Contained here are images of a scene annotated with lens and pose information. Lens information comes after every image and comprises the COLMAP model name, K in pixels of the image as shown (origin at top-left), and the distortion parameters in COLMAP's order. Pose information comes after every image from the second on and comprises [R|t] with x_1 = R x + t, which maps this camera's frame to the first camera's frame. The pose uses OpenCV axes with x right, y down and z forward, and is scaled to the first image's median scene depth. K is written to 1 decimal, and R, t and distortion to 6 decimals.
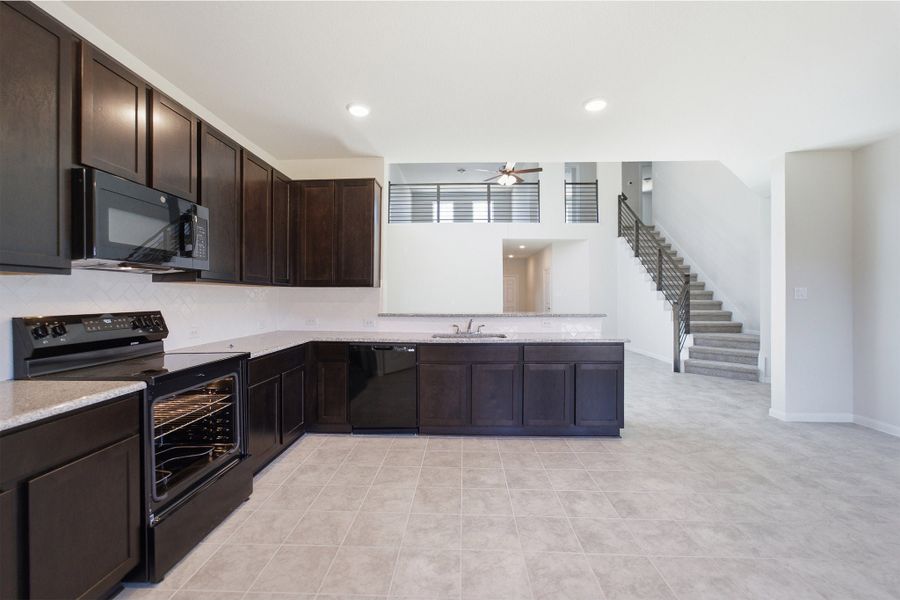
lens RADIAL K [[374.9, 0, 447.5], [0, 374.9, 298.0], [0, 0, 1]] dist [-0.007031, 0.001782]
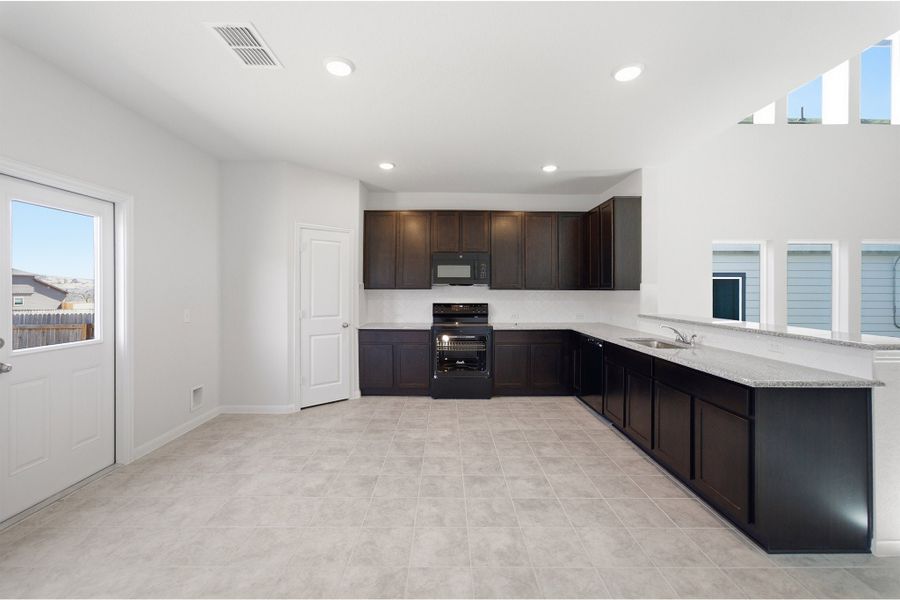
lens RADIAL K [[374.9, 0, 448.7], [0, 374.9, 288.8], [0, 0, 1]] dist [-0.007031, 0.001782]
pose [[0.051190, -0.001673, -0.998688, 1.407762], [-0.003142, 0.999993, -0.001837, -0.043832], [0.998684, 0.003232, 0.051184, 0.654787]]
